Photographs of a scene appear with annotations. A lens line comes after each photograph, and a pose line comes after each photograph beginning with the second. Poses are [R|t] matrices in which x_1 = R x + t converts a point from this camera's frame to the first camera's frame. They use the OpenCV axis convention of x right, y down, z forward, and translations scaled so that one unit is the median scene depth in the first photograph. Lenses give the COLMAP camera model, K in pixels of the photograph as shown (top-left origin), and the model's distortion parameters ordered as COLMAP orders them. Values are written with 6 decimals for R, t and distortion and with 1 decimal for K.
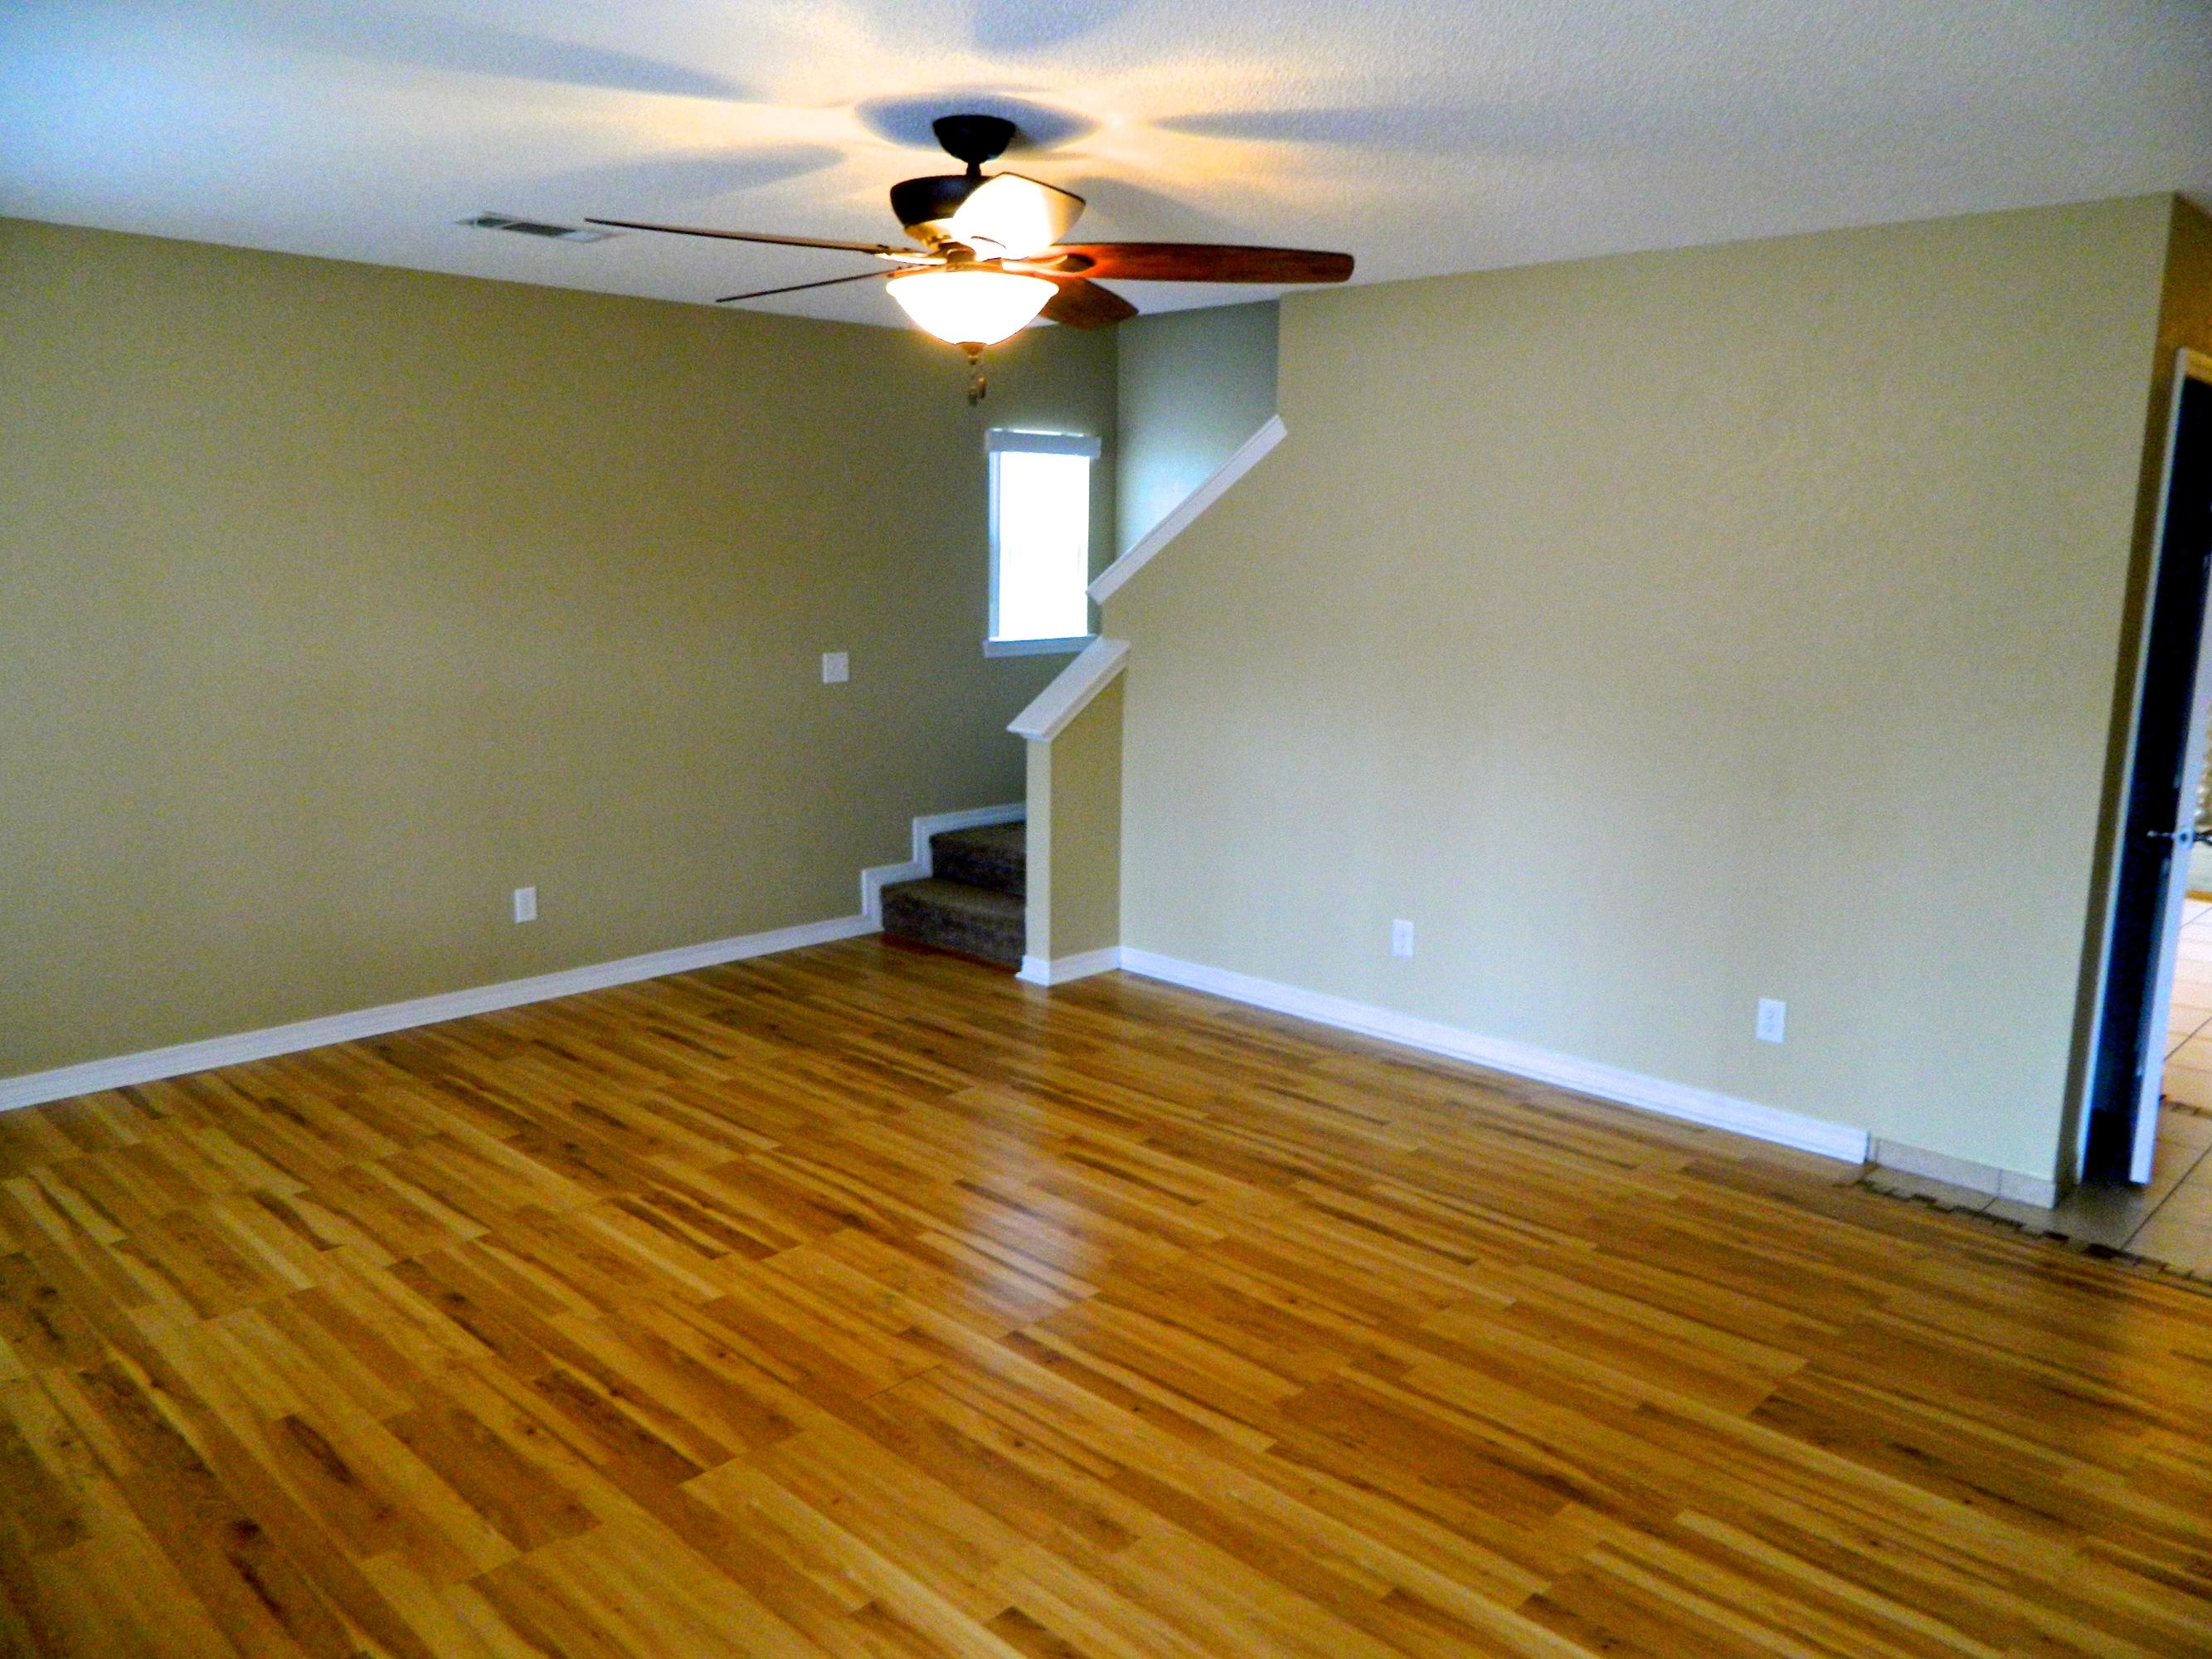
lens RADIAL K [[1630.8, 0, 1100.4], [0, 1630.8, 837.6], [0, 0, 1]] dist [-0.001224, 0.005705]
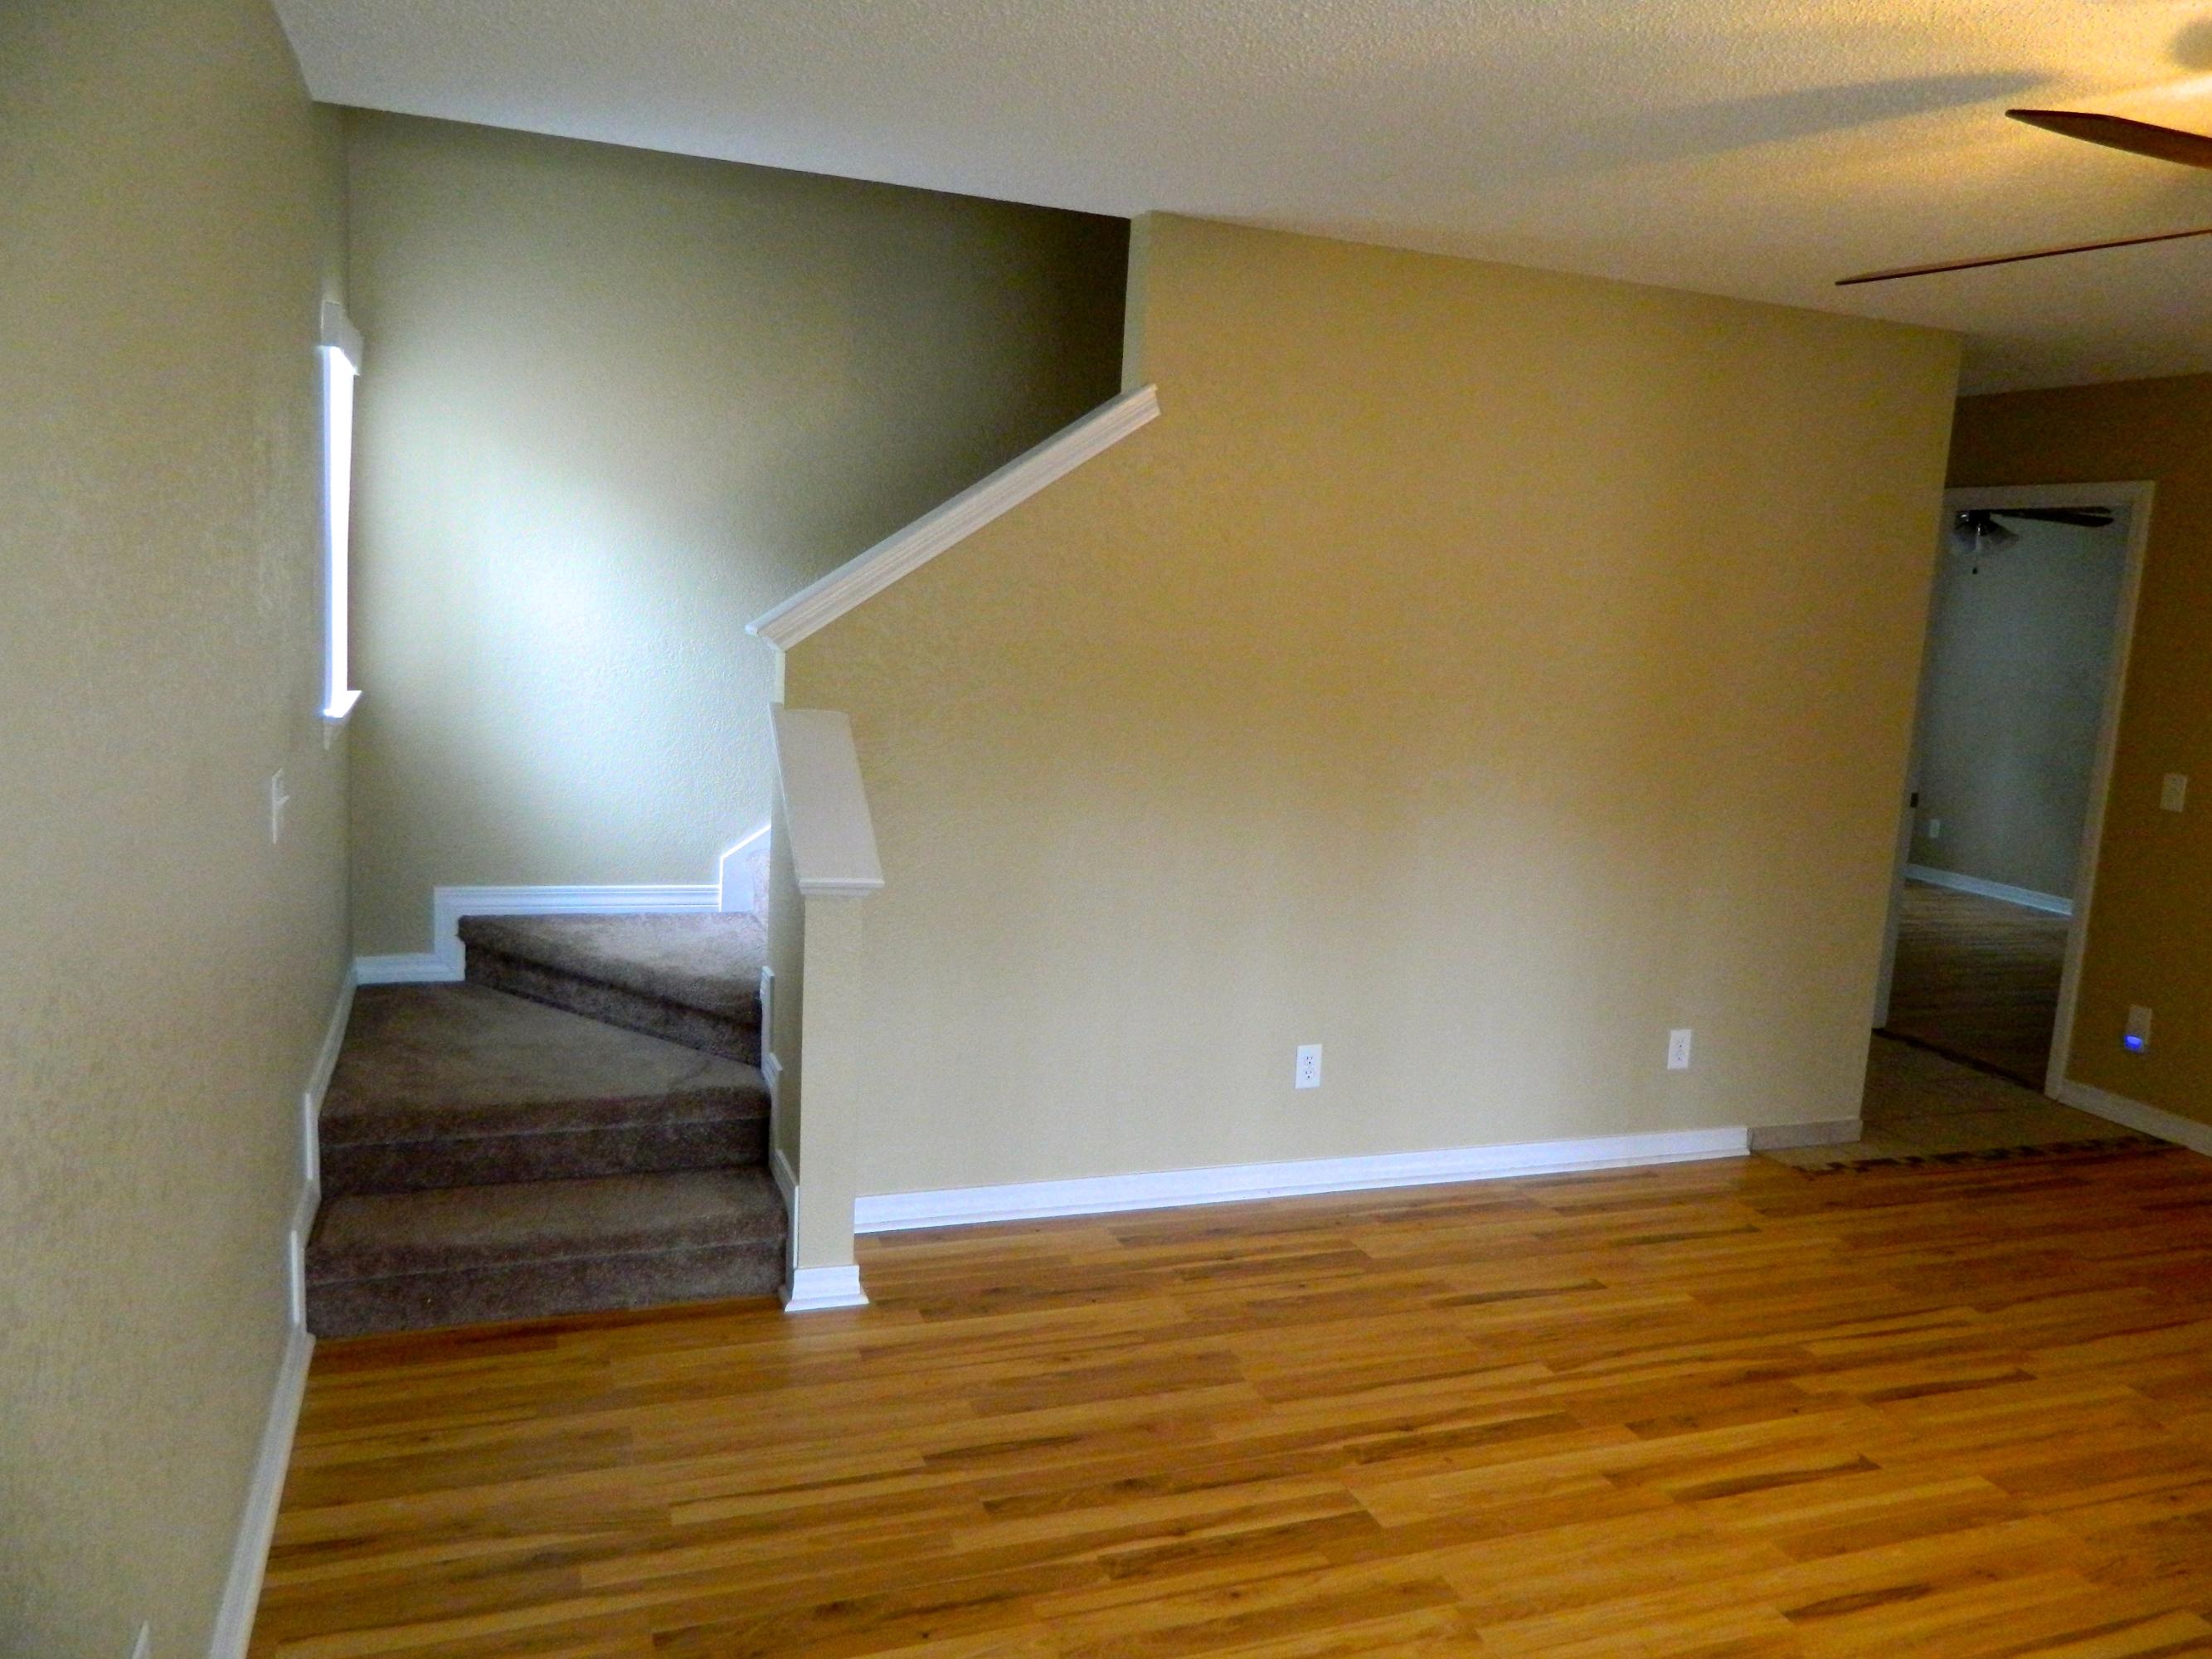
lens RADIAL K [[1630.8, 0, 1103.1], [0, 1630.8, 833.0], [0, 0, 1]] dist [-0.001224, 0.005705]
pose [[0.423604, -0.126623, 0.896954, -0.650653], [0.111609, 0.989933, 0.087040, -0.154125], [-0.898946, 0.063238, 0.433472, 0.850651]]
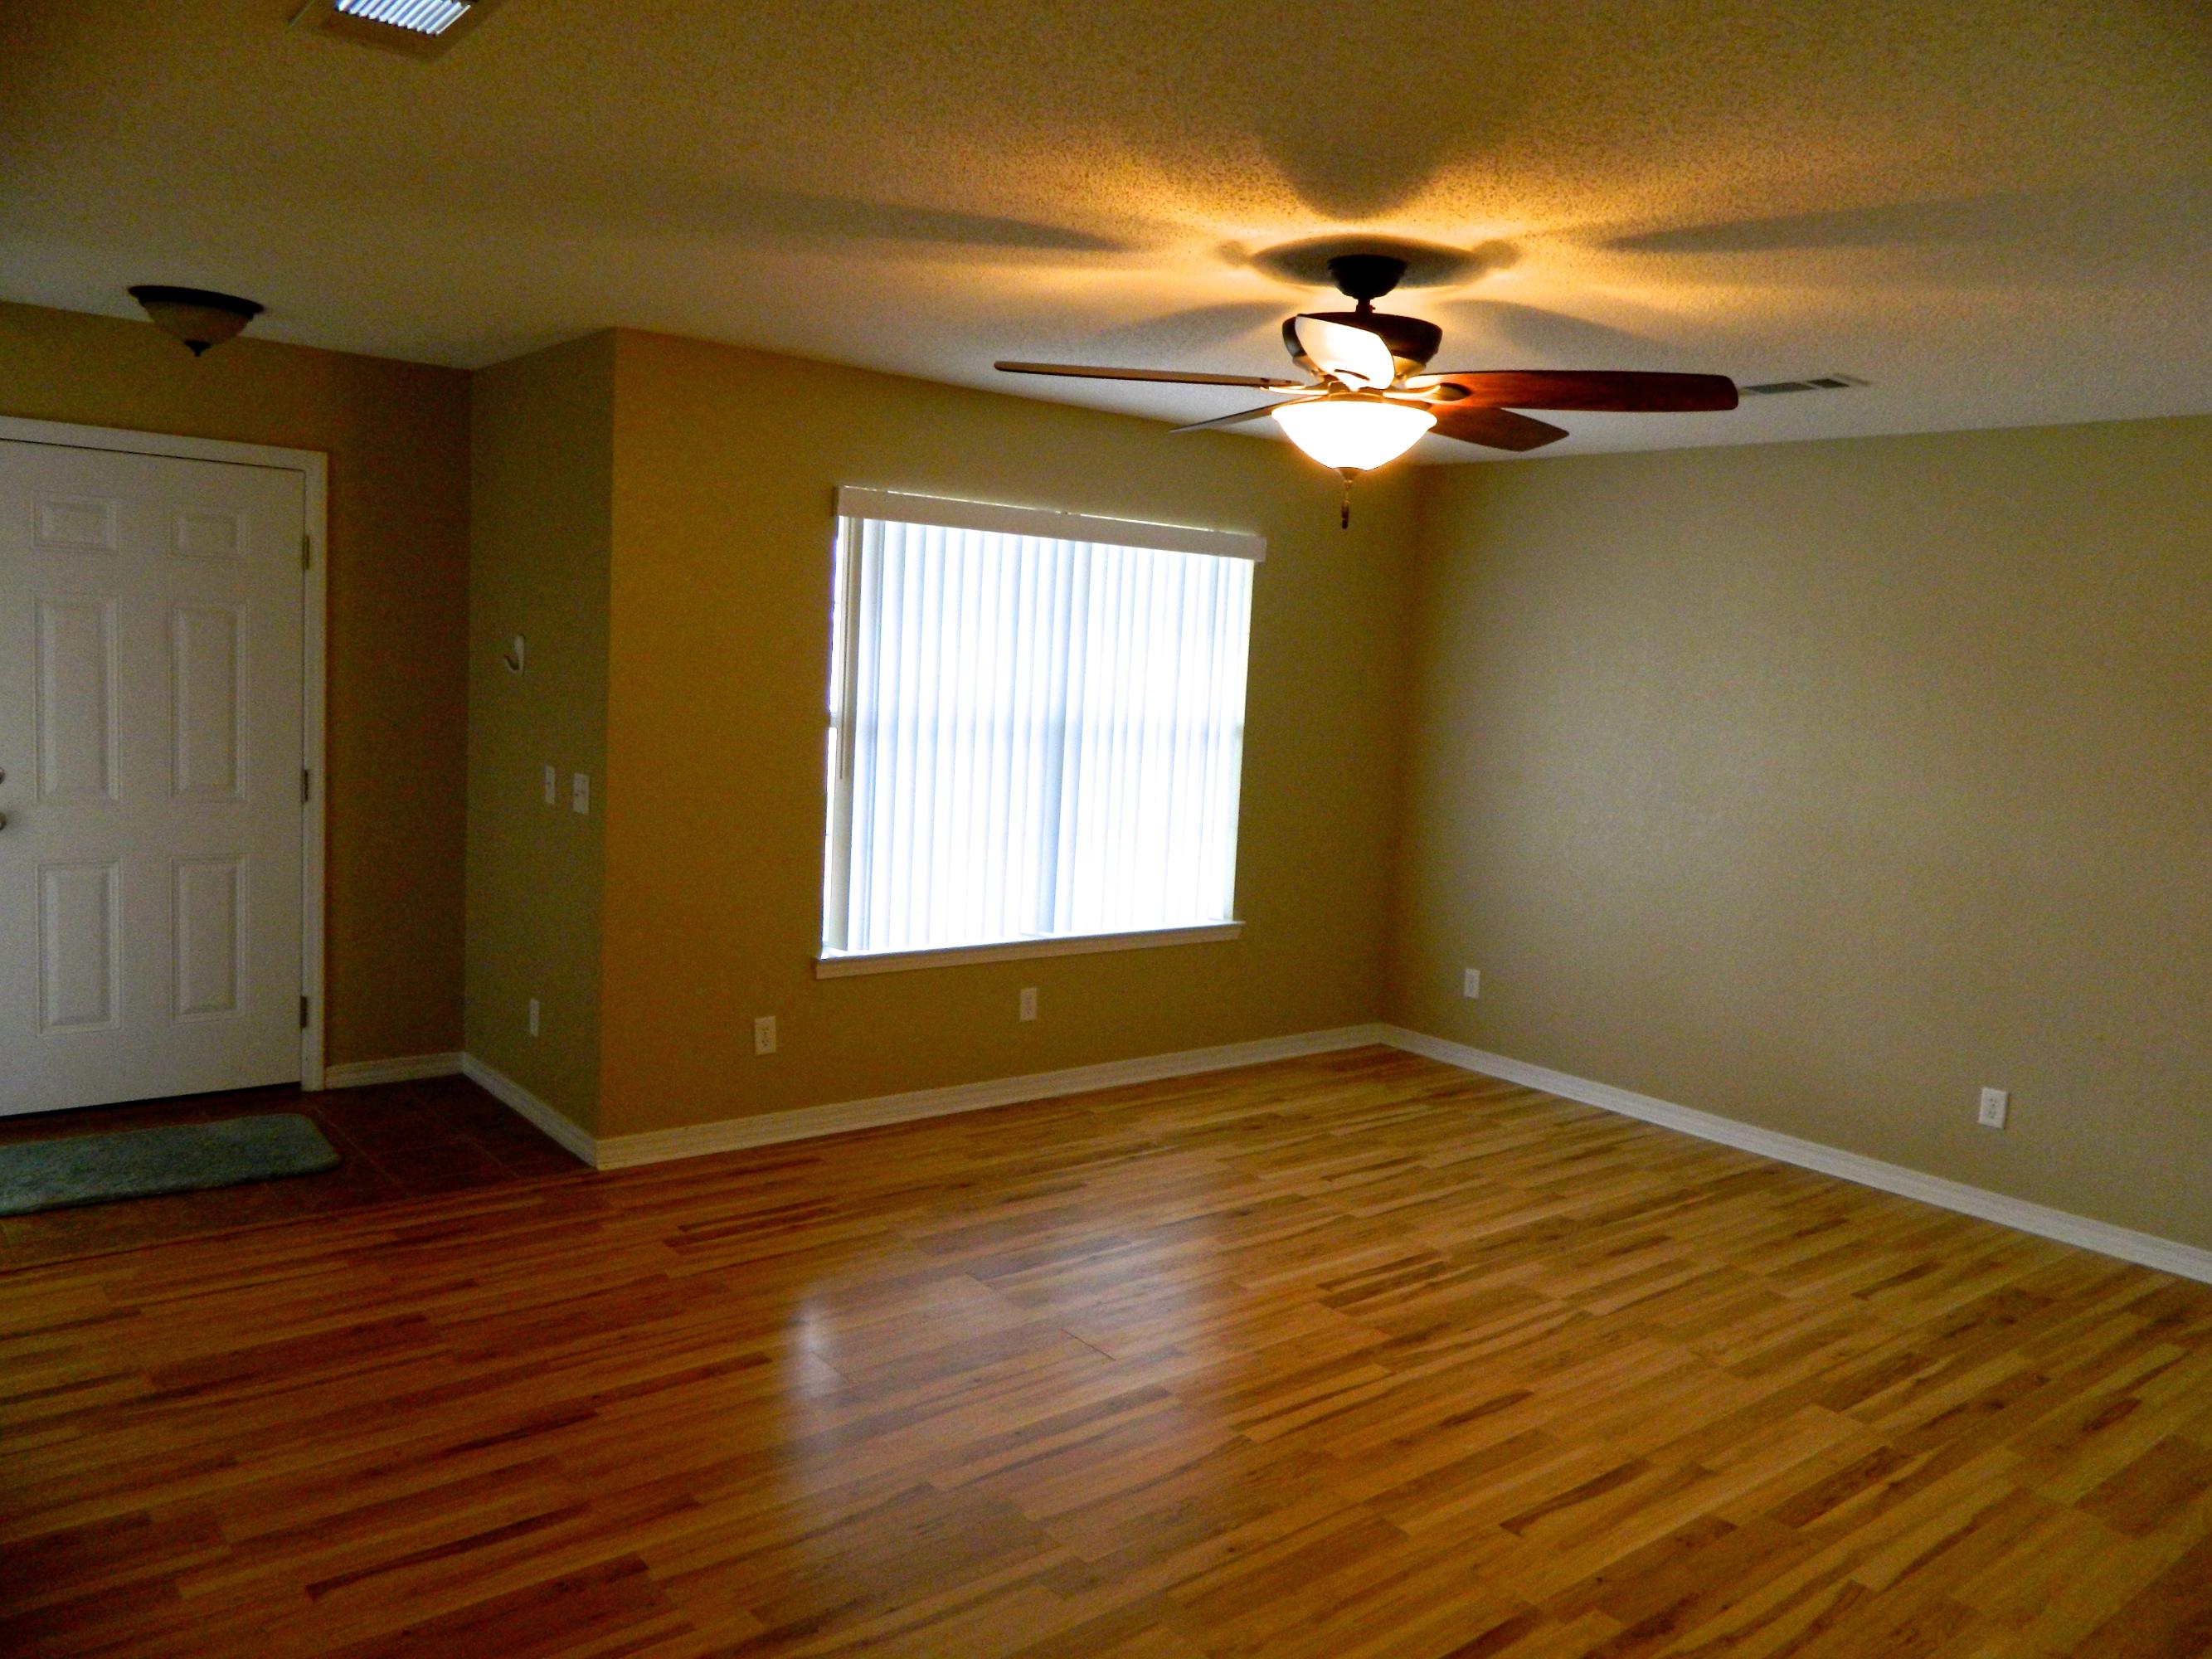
lens RADIAL K [[1630.8, 0, 1096.0], [0, 1630.8, 822.2], [0, 0, 1]] dist [-0.001224, 0.005705]
pose [[-0.117030, 0.087015, -0.989309, 0.700228], [-0.234710, 0.965512, 0.112687, -0.115566], [0.964995, 0.245388, -0.092571, 0.703248]]
